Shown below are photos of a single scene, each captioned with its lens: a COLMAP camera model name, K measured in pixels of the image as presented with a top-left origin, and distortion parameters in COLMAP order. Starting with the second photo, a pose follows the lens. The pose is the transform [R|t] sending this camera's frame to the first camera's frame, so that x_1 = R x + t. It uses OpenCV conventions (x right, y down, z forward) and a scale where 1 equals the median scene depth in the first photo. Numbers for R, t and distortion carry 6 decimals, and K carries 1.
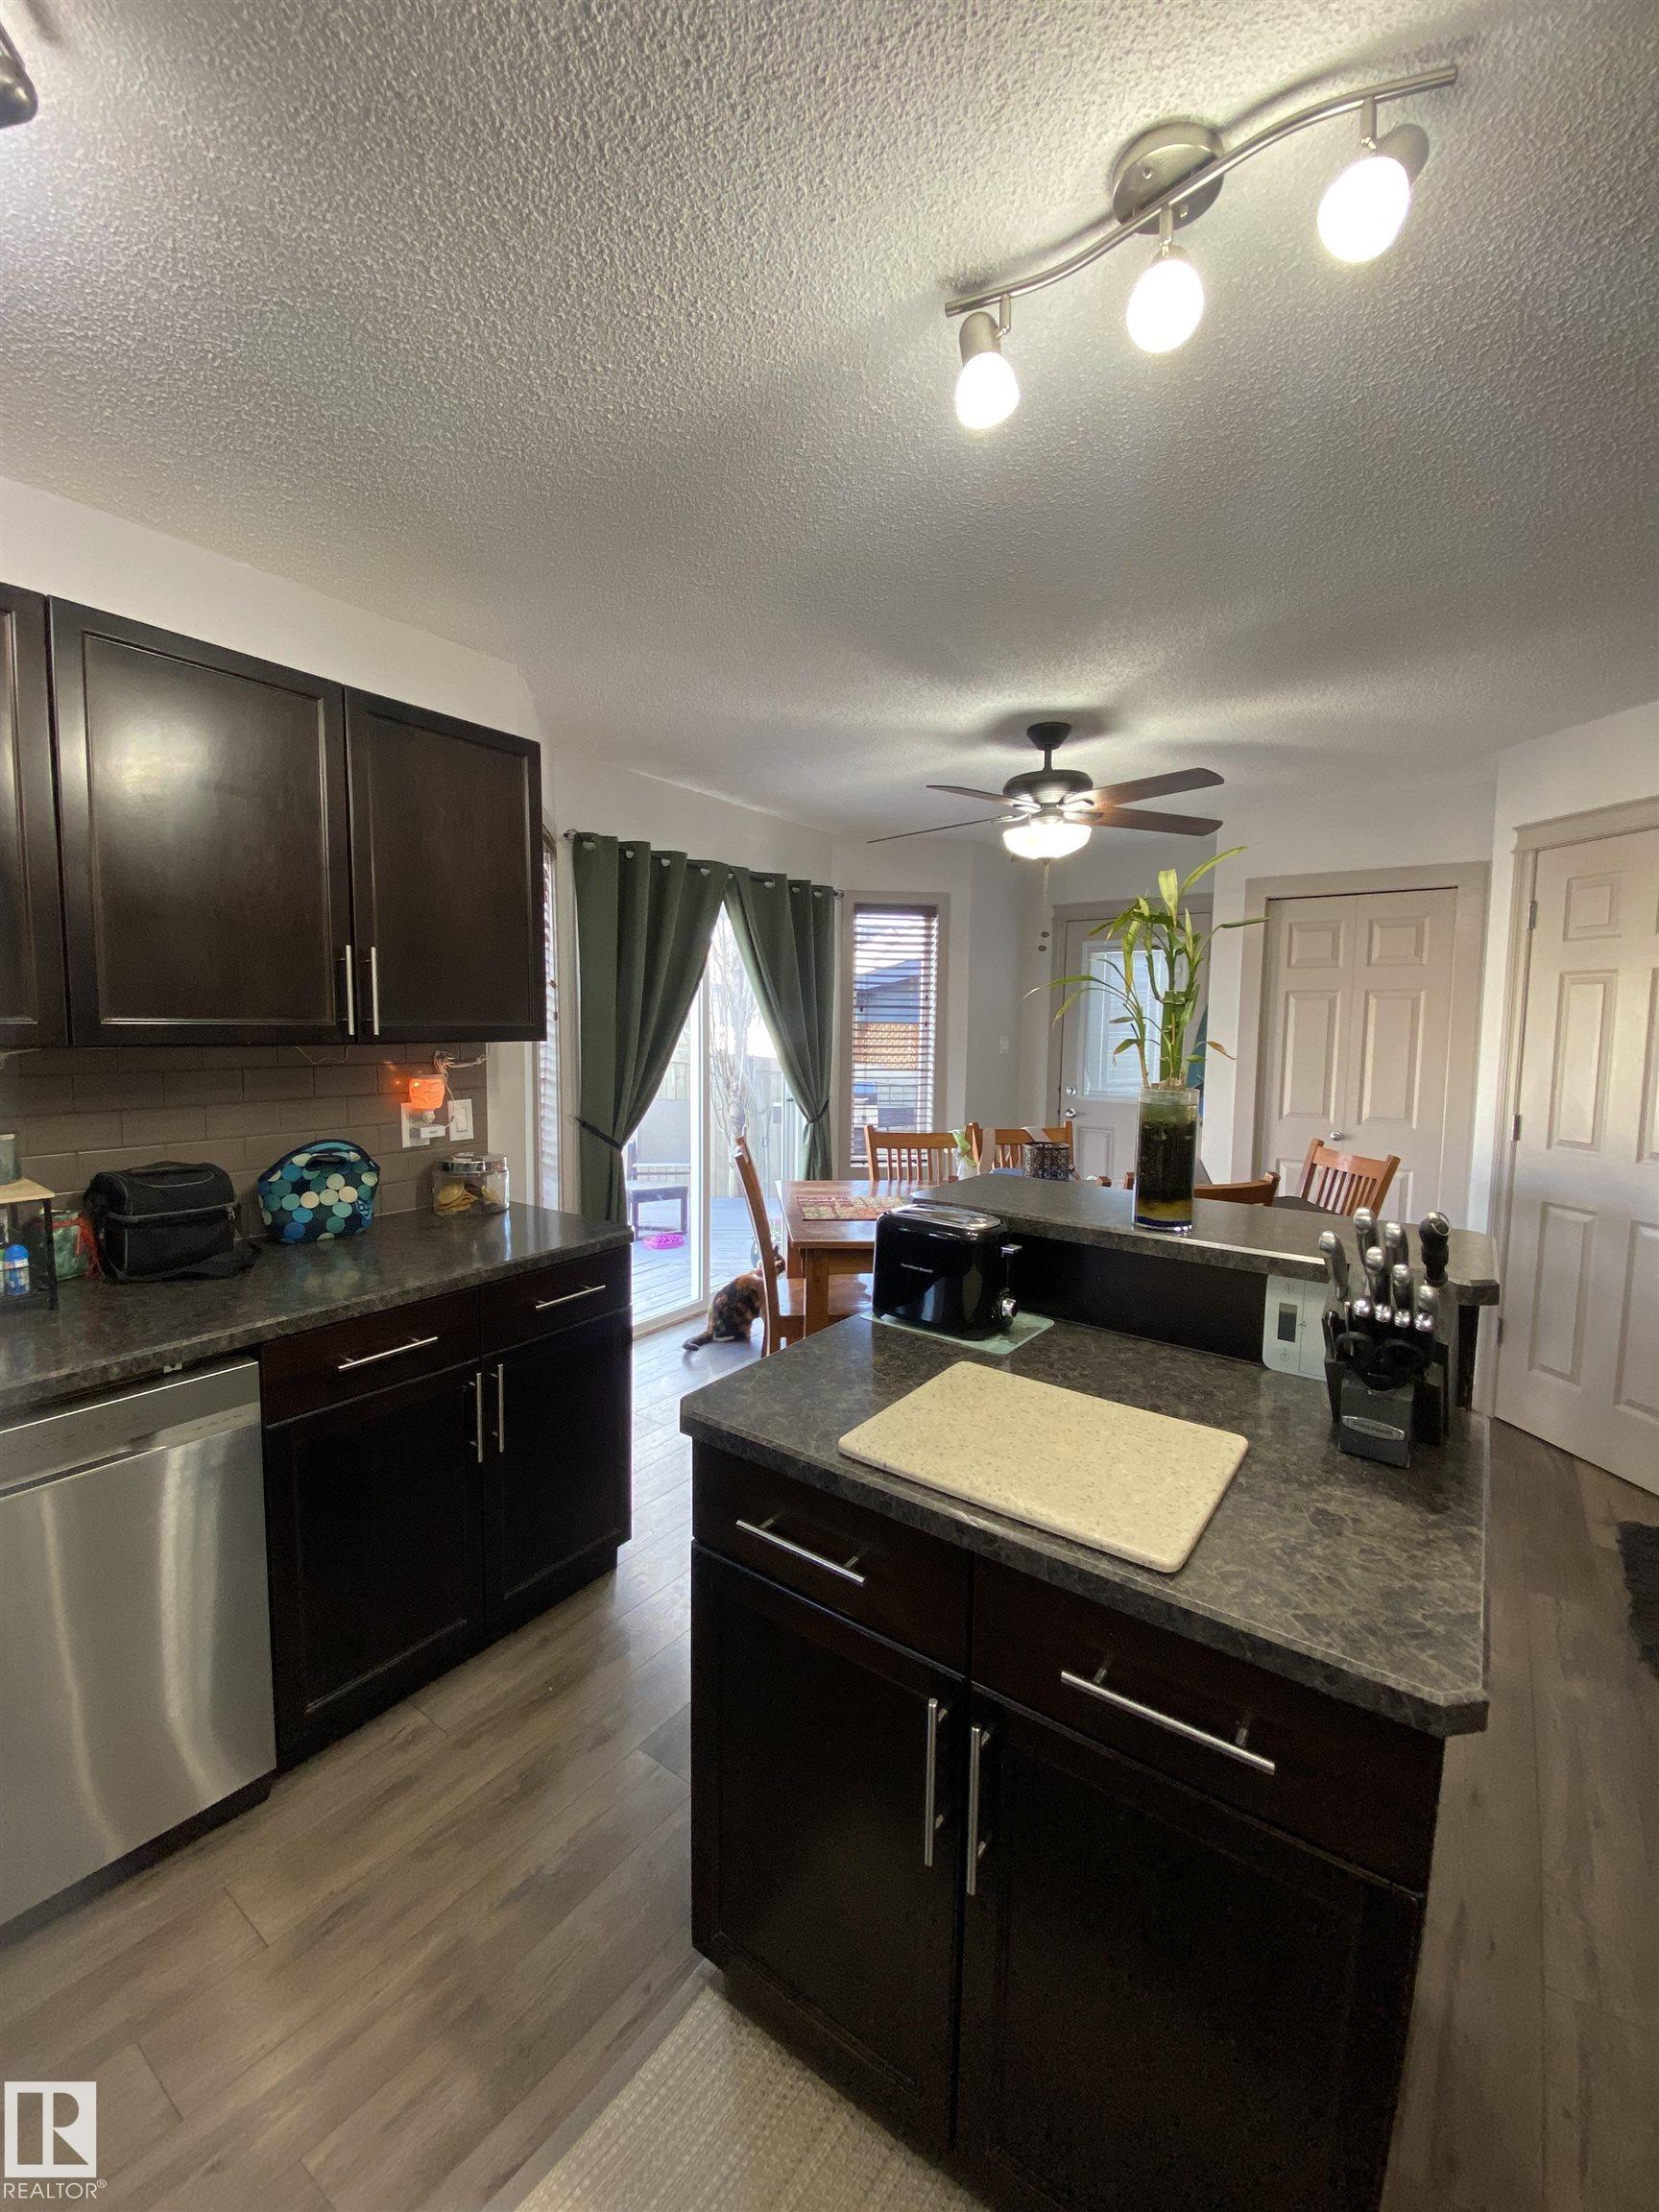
lens RADIAL K [[876.0, 0, 807.0], [0, 876.0, 1096.7], [0, 0, 1]] dist [0.014333, -0.016806]
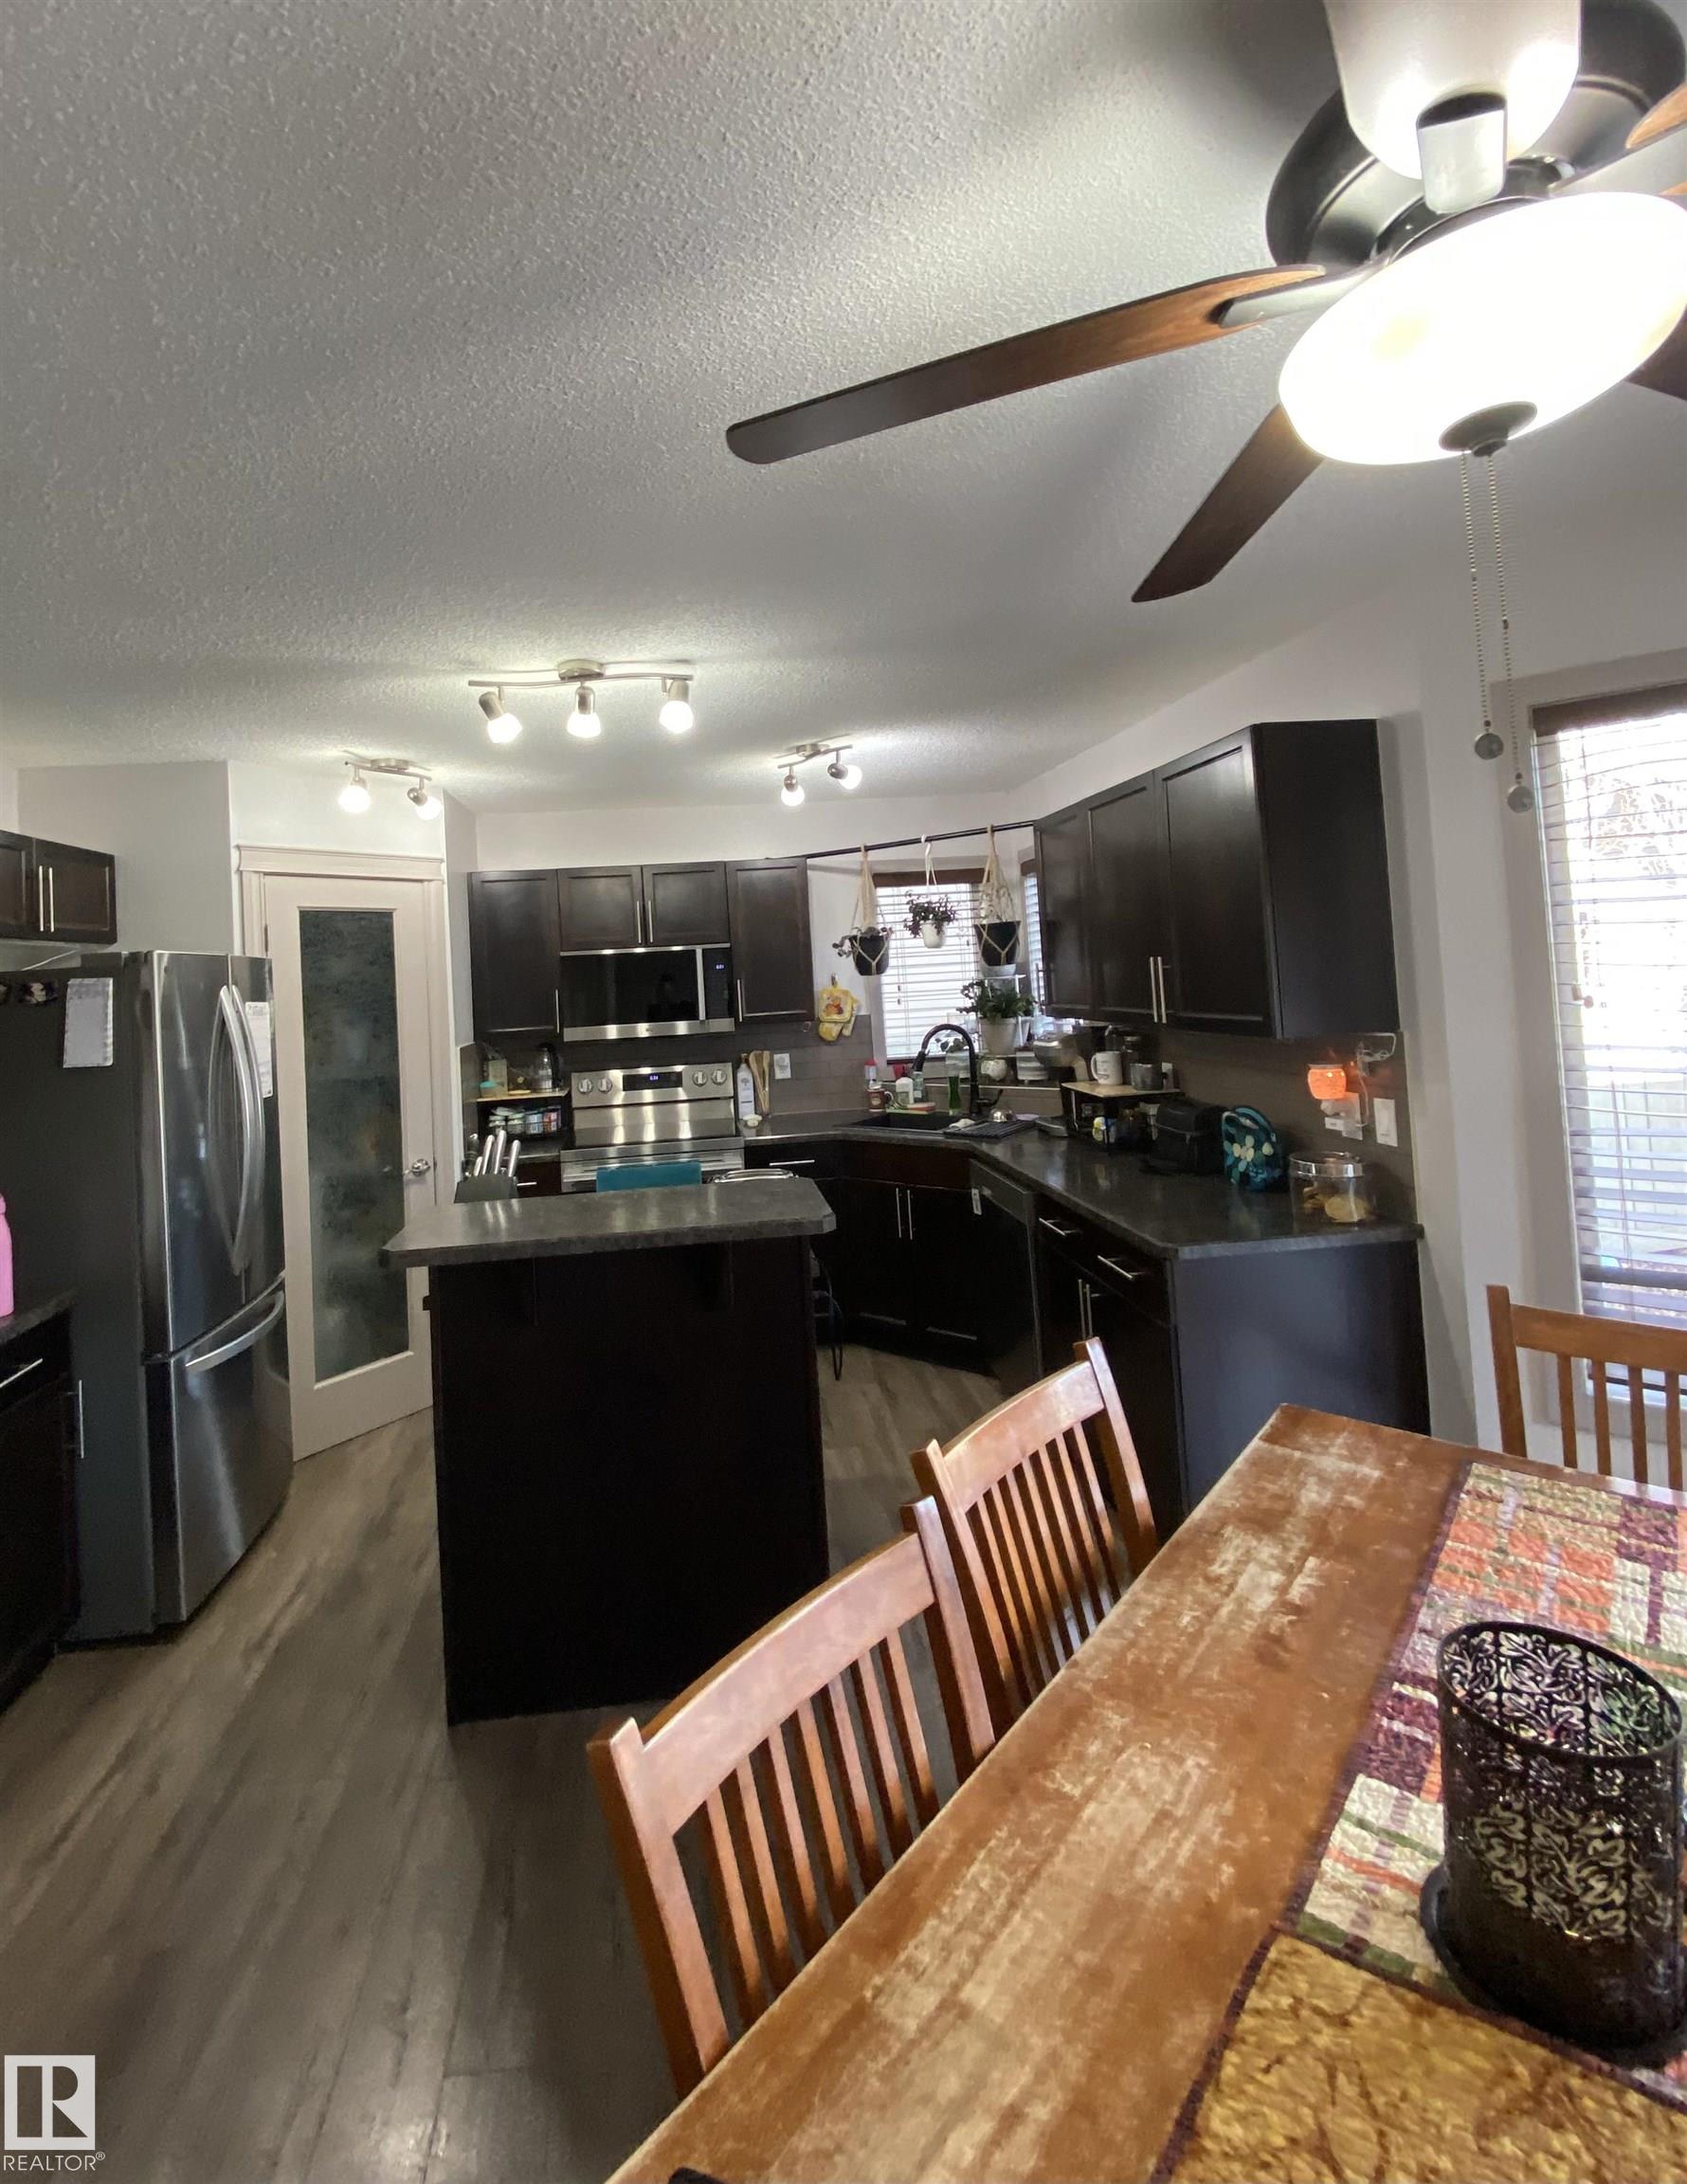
lens RADIAL K [[982.3, 0, 793.4], [0, 982.3, 948.4], [0, 0, 1]] dist [0.018822, -0.019790]
pose [[-0.730576, 0.017132, -0.682617, 0.849886], [-0.006682, 0.999458, 0.032235, -0.208901], [0.682799, 0.028111, -0.730065, 1.562814]]
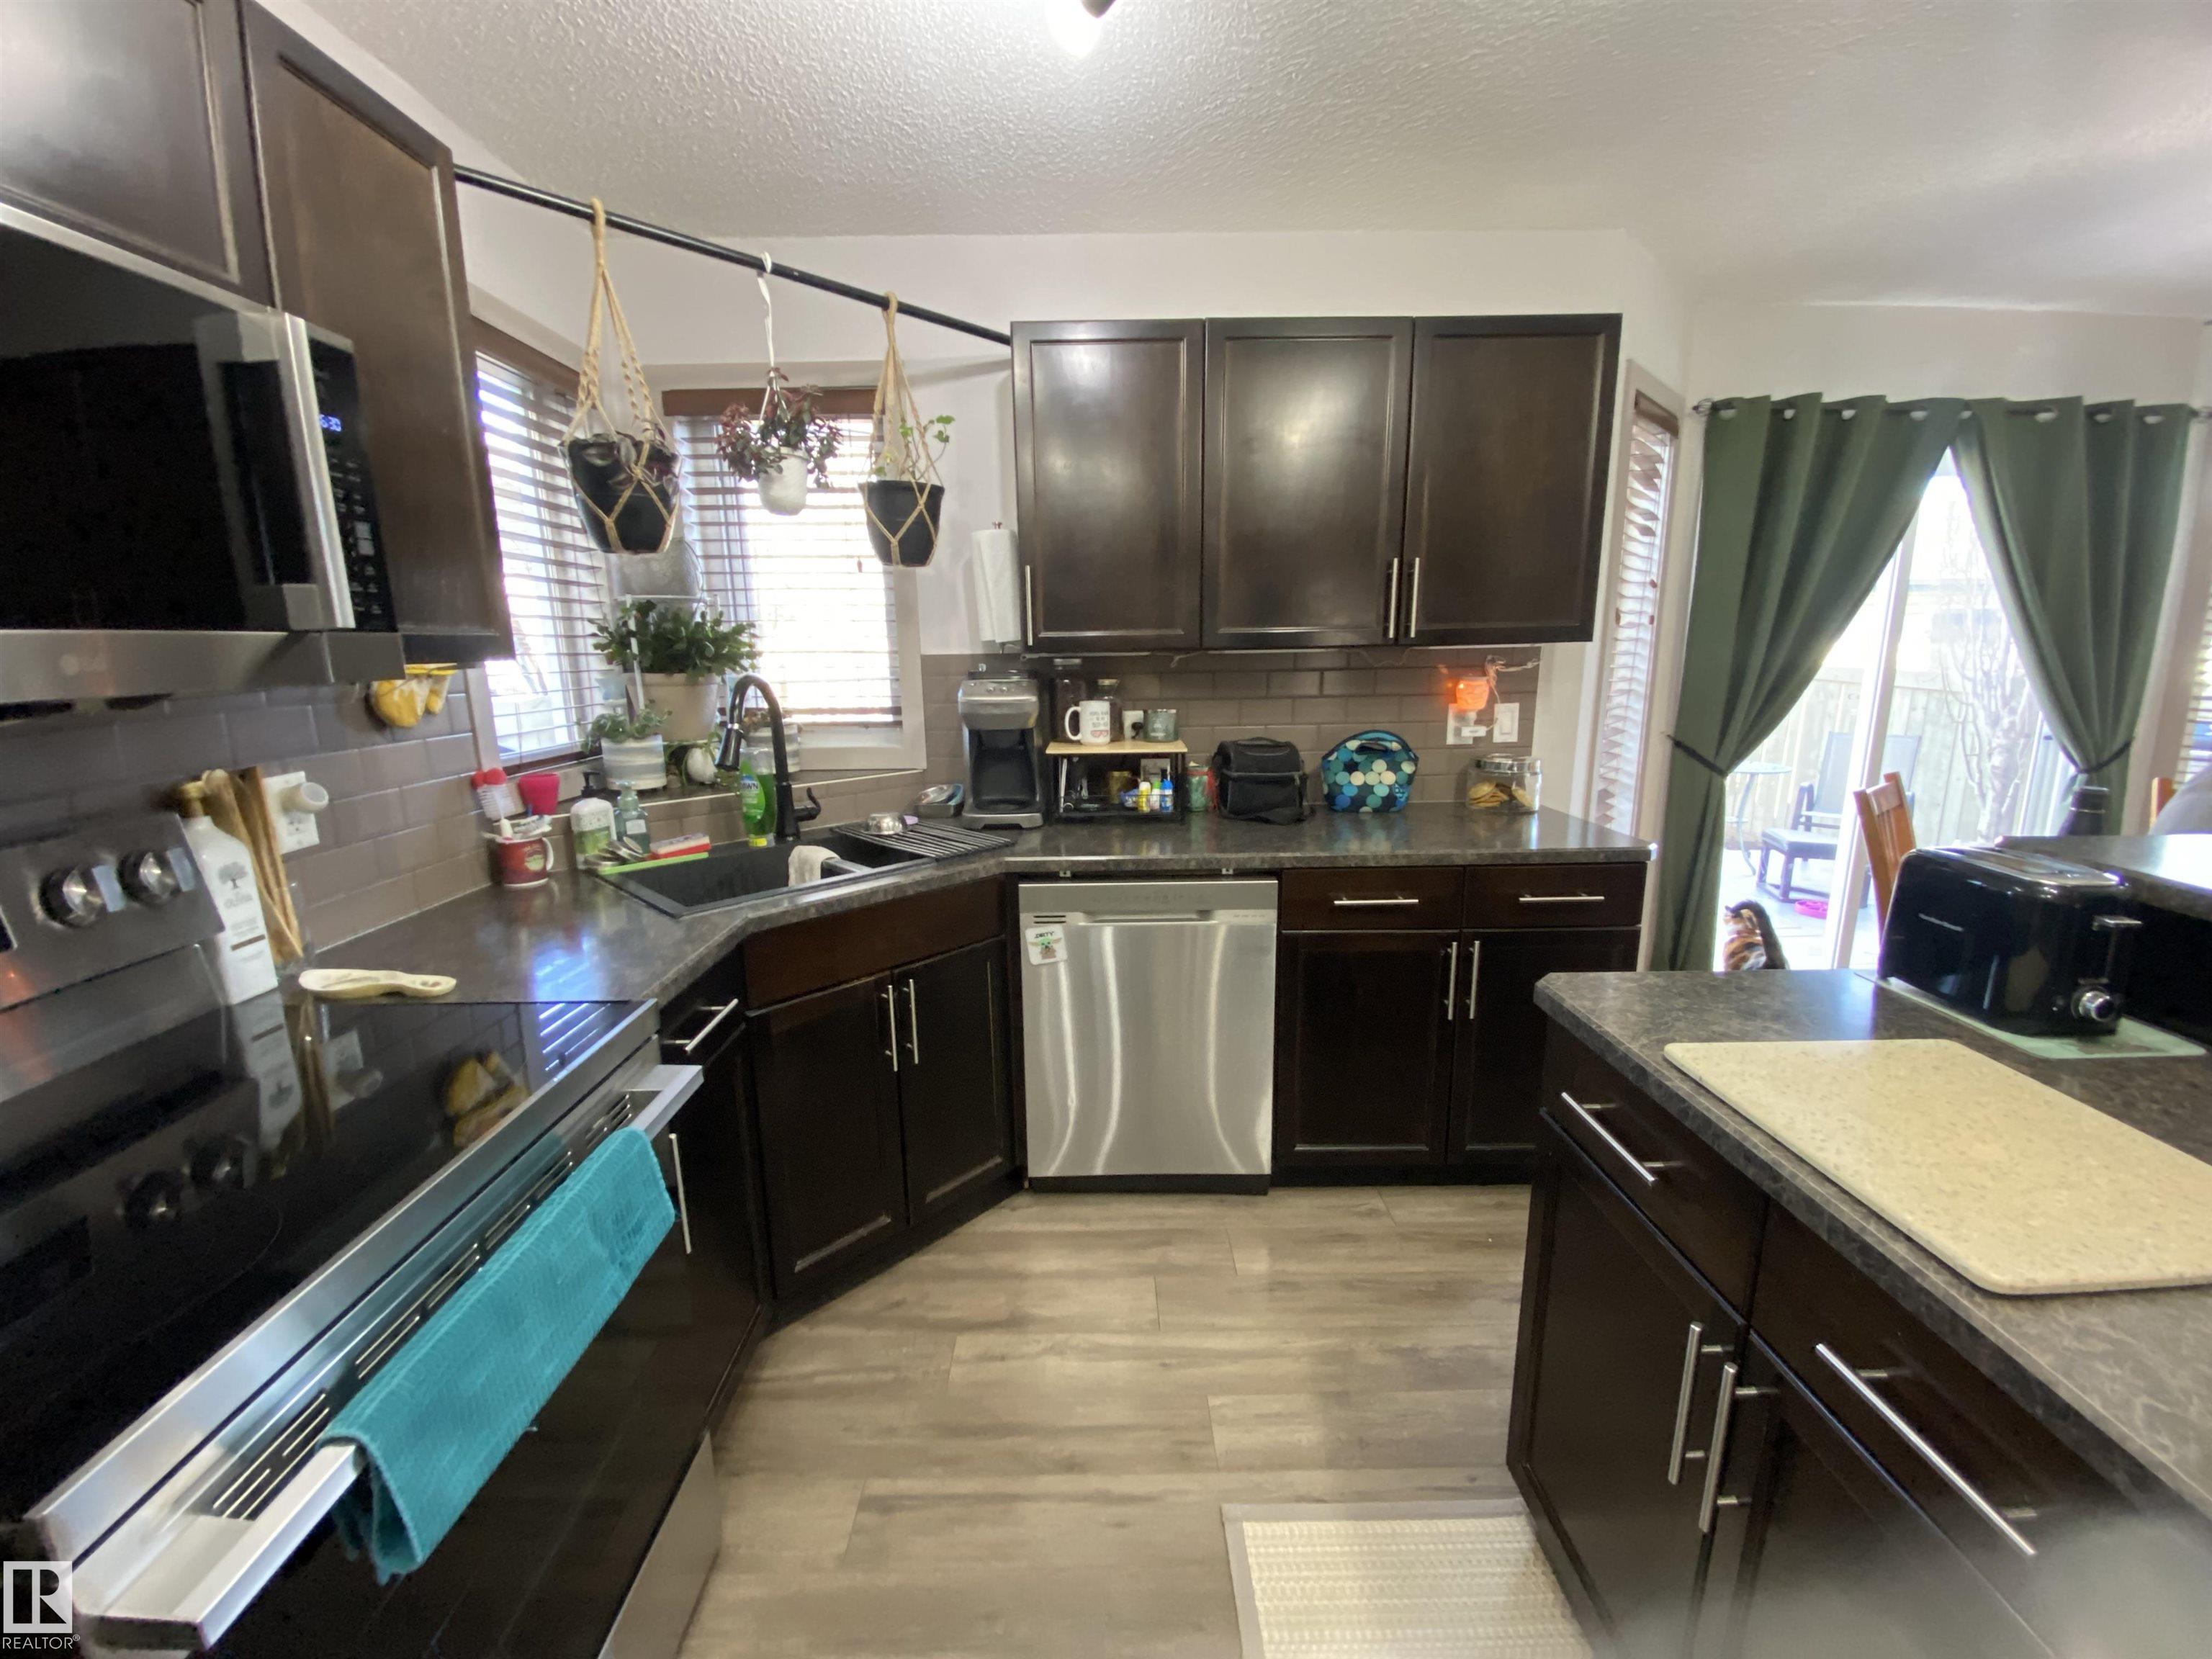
lens RADIAL K [[876.0, 0, 1106.0], [0, 876.0, 829.5], [0, 0, 1]] dist [0.014333, -0.016806]
pose [[0.602930, 0.142275, -0.785006, 0.185177], [-0.046849, 0.988586, 0.143189, 0.029008], [0.796418, -0.049556, 0.602713, -0.014756]]
